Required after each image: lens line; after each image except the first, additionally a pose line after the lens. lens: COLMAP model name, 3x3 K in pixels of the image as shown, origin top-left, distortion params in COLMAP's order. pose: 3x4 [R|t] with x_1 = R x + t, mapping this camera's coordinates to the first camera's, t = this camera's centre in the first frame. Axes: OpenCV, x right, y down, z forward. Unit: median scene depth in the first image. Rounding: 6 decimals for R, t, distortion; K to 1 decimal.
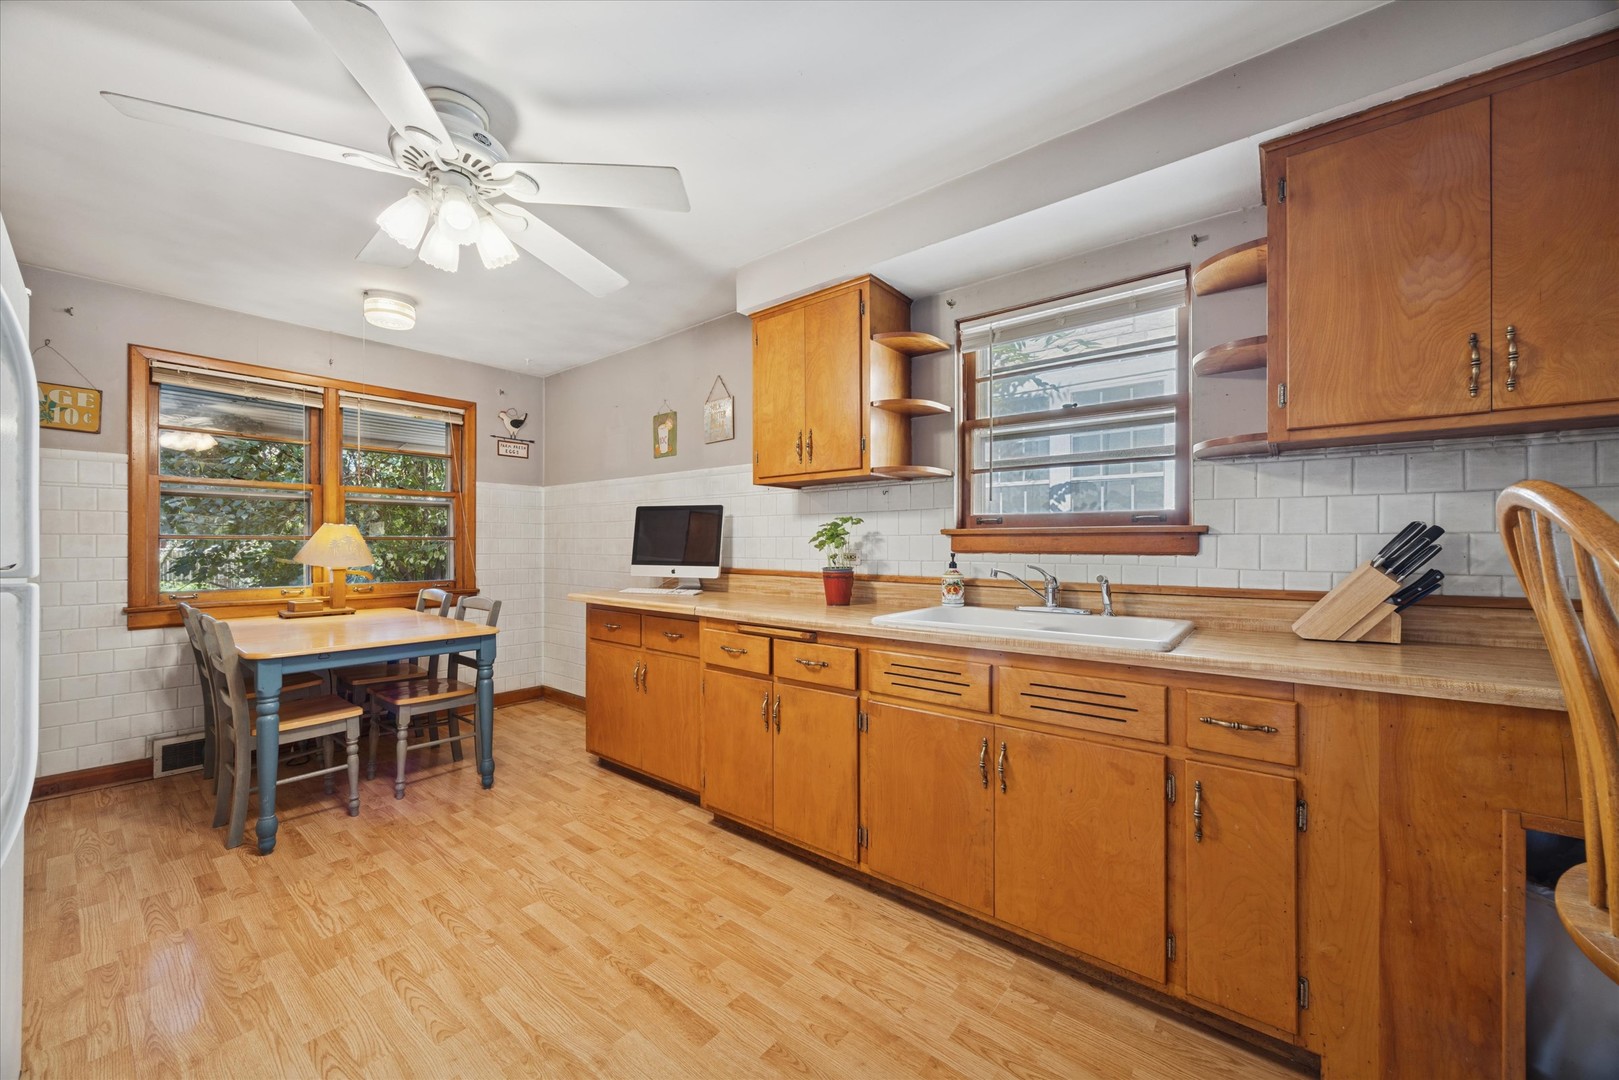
lens RADIAL K [[623.6, 0, 797.6], [0, 623.6, 539.5], [0, 0, 1]] dist [-0.000667, -0.000048]
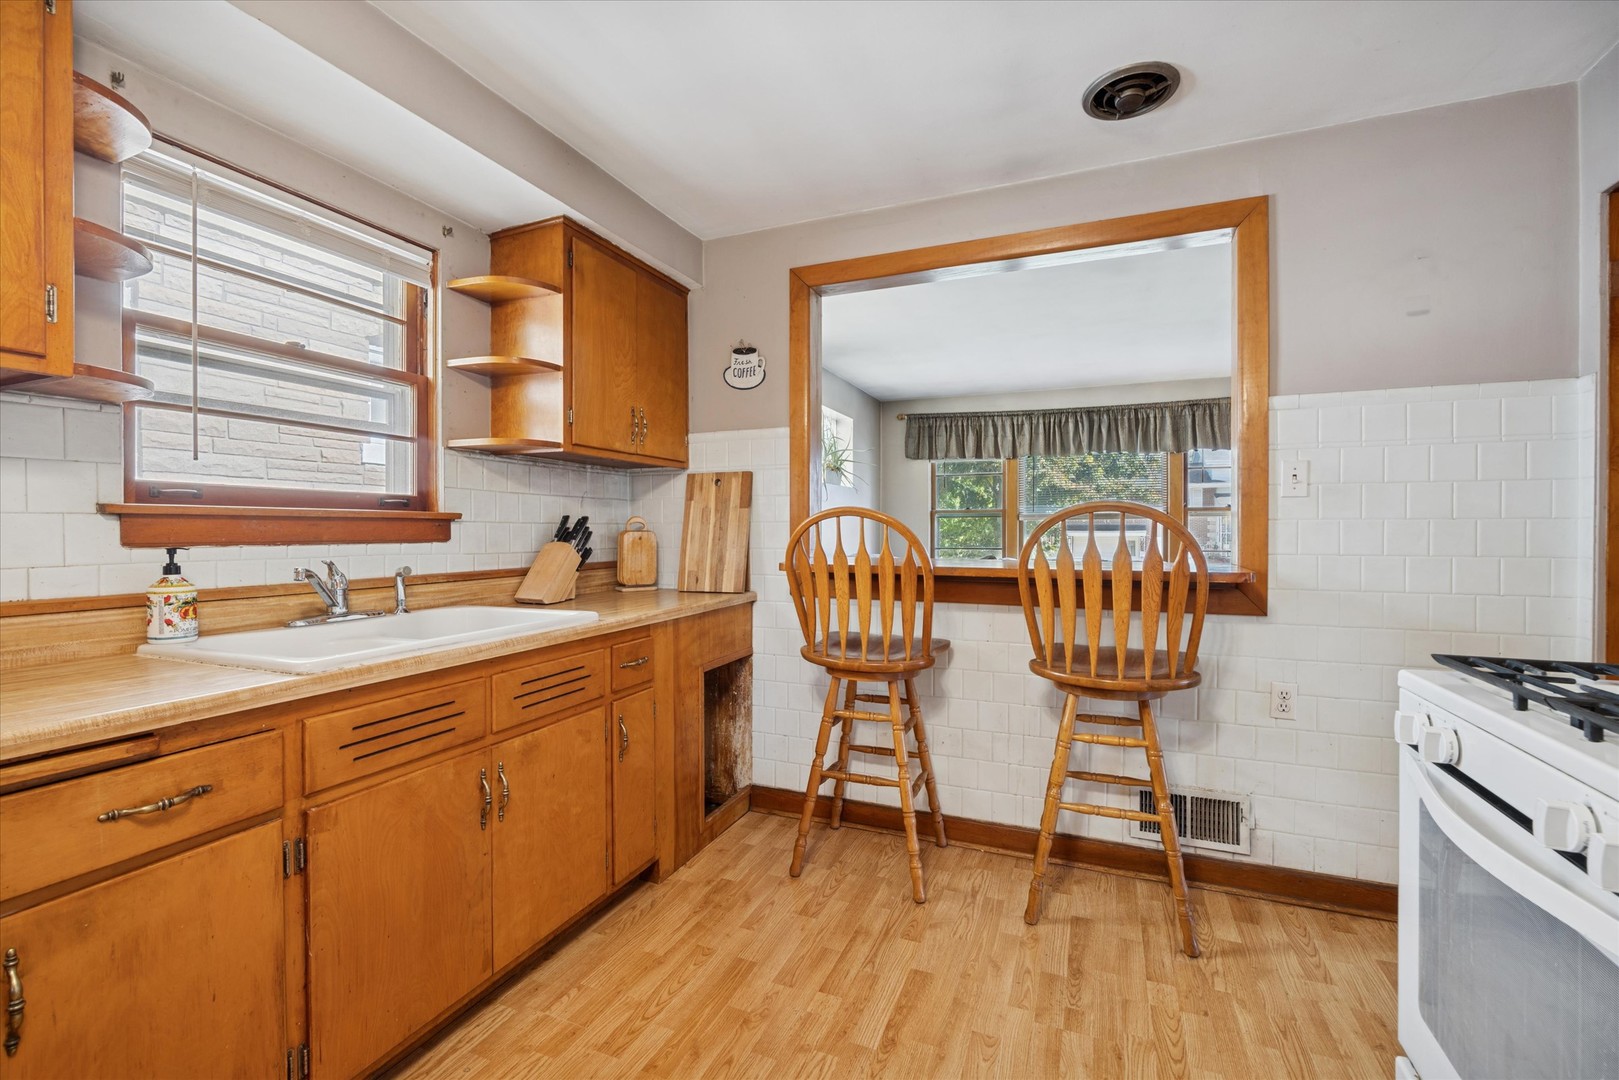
lens RADIAL K [[709.6, 0, 804.8], [0, 709.6, 535.3], [0, 0, 1]] dist [-0.010603, -0.000241]
pose [[-0.295637, -0.006030, 0.955281, -0.495012], [-0.004354, 0.999978, 0.004965, 0.004865], [-0.955290, -0.002691, -0.295657, 0.610443]]
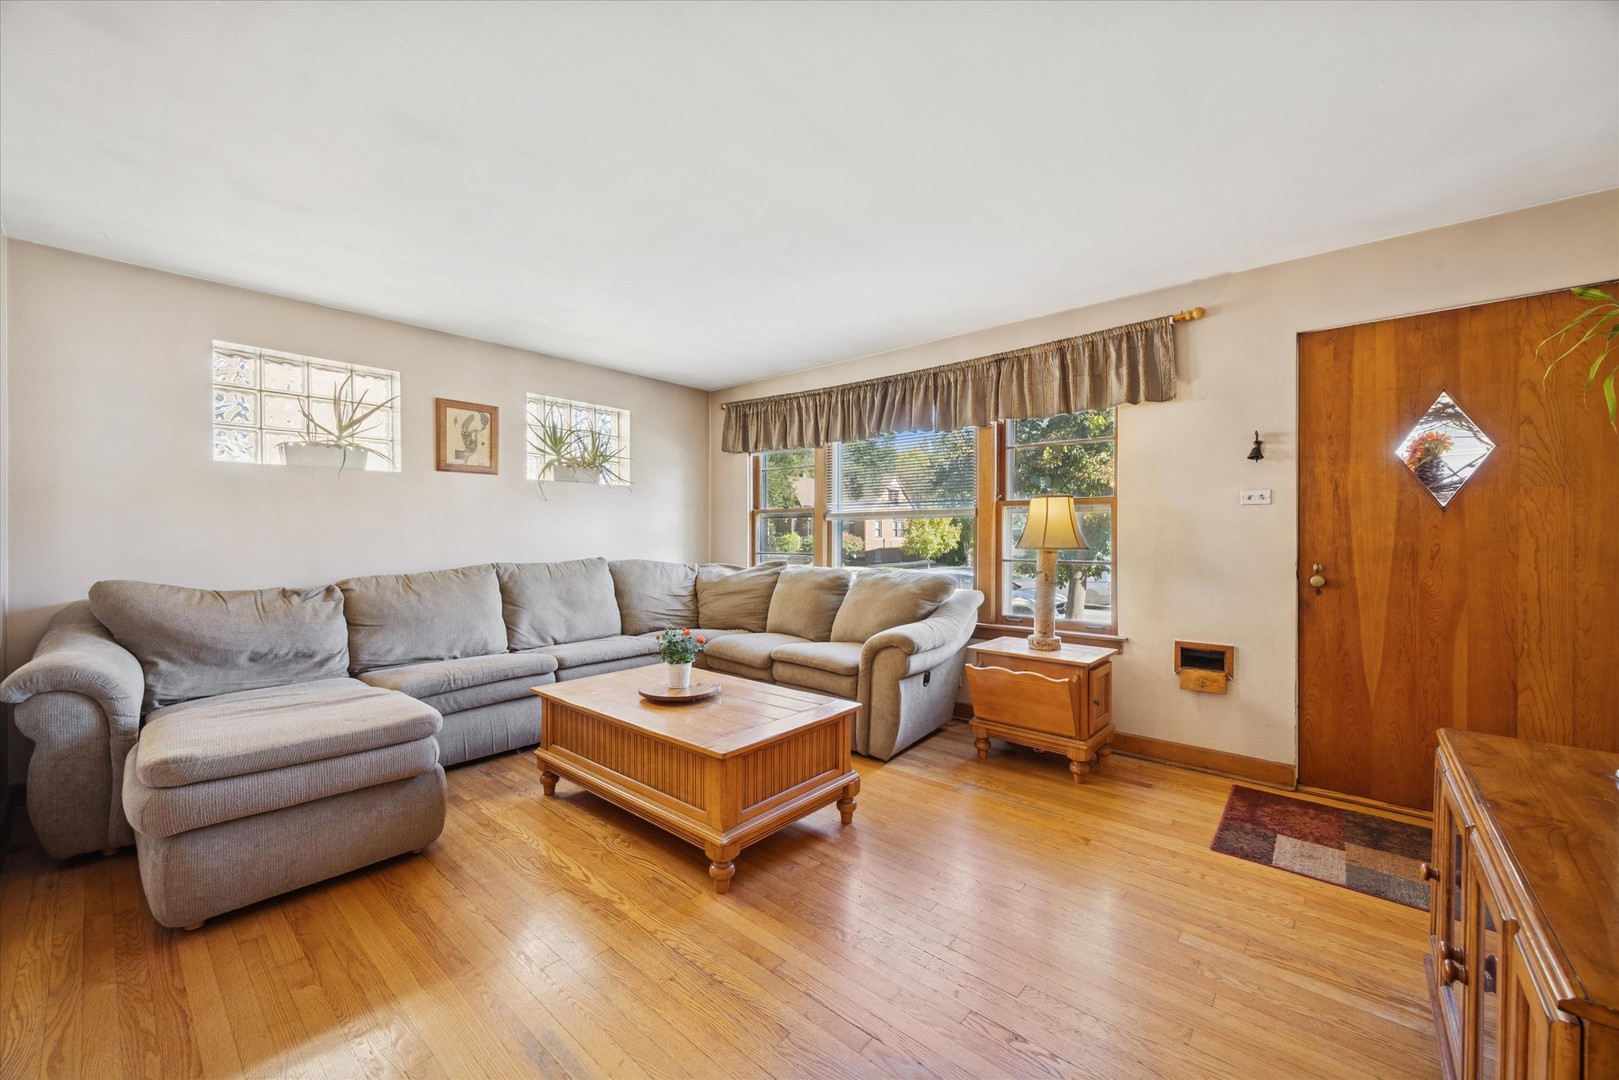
lens RADIAL K [[623.6, 0, 797.6], [0, 623.6, 539.5], [0, 0, 1]] dist [-0.000667, -0.000048]
pose [[0.021346, -0.011792, 0.999703, -0.198191], [-0.003940, 0.999922, 0.011879, 0.002009], [-0.999764, -0.004192, 0.021298, -0.802427]]
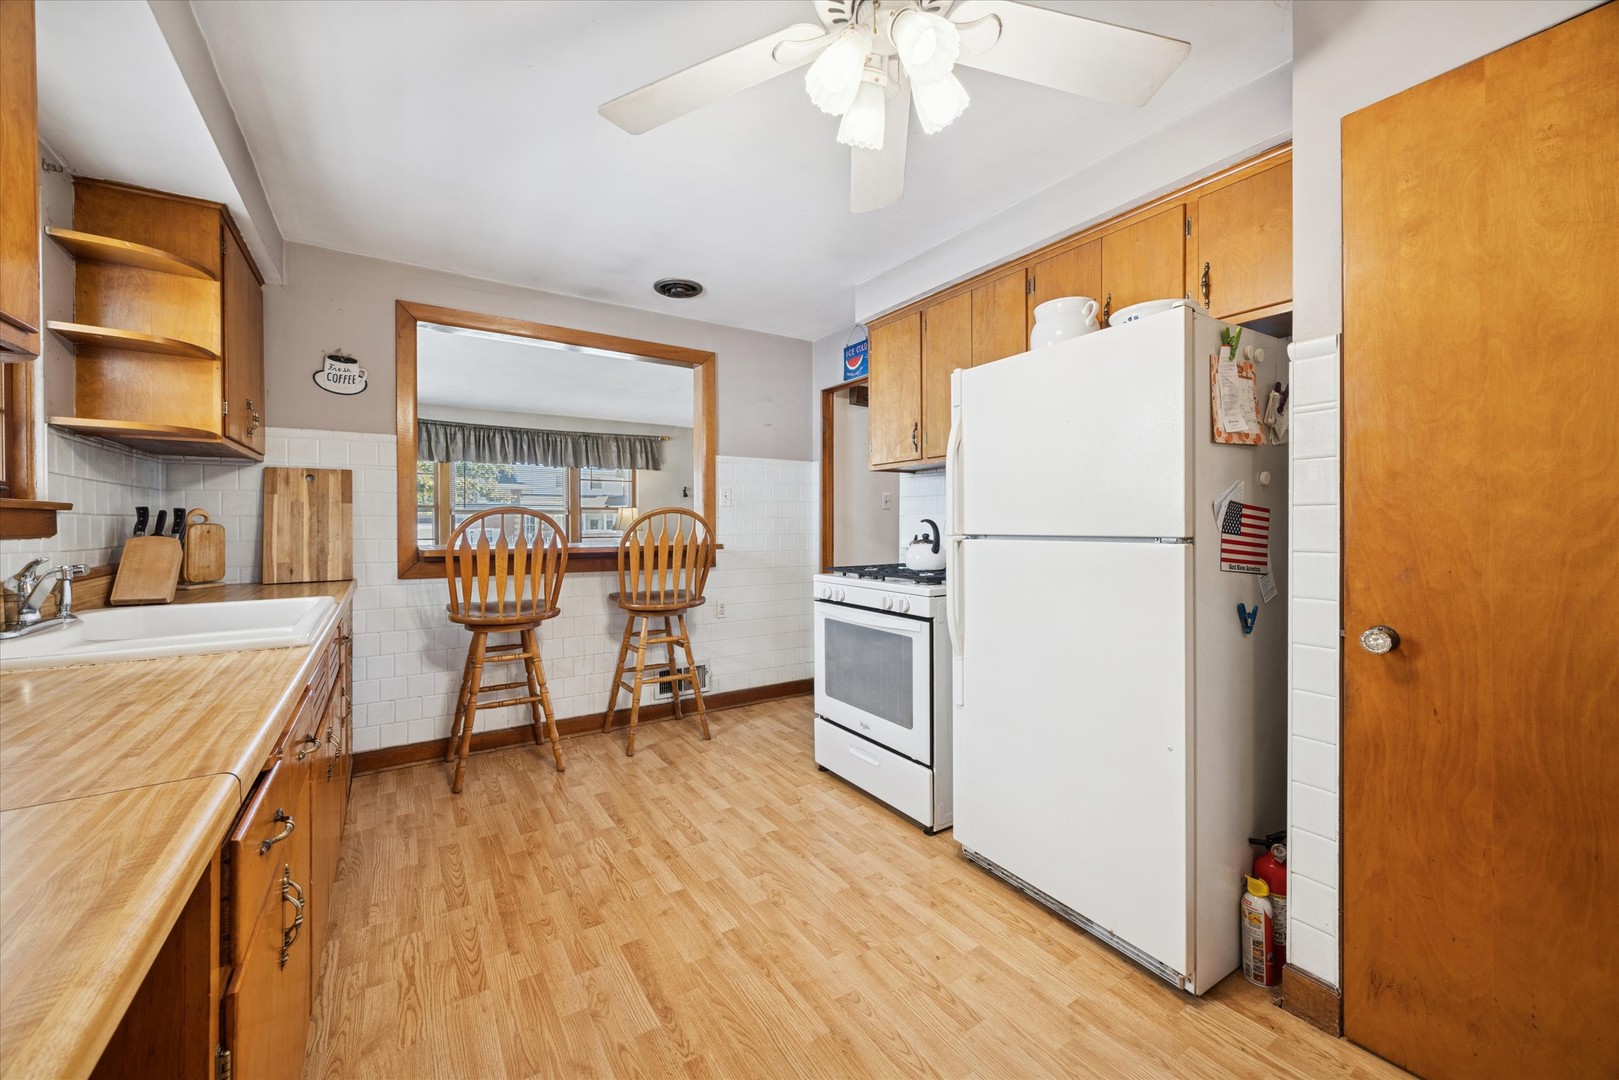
lens RADIAL K [[611.5, 0, 808.5], [0, 611.5, 528.2], [0, 0, 1]] dist [-0.000388, 0.000025]
pose [[-0.961639, -0.004627, 0.274278, -0.457168], [-0.004020, 0.999988, 0.002774, 0.004694], [-0.274287, 0.001565, -0.961646, 1.185058]]
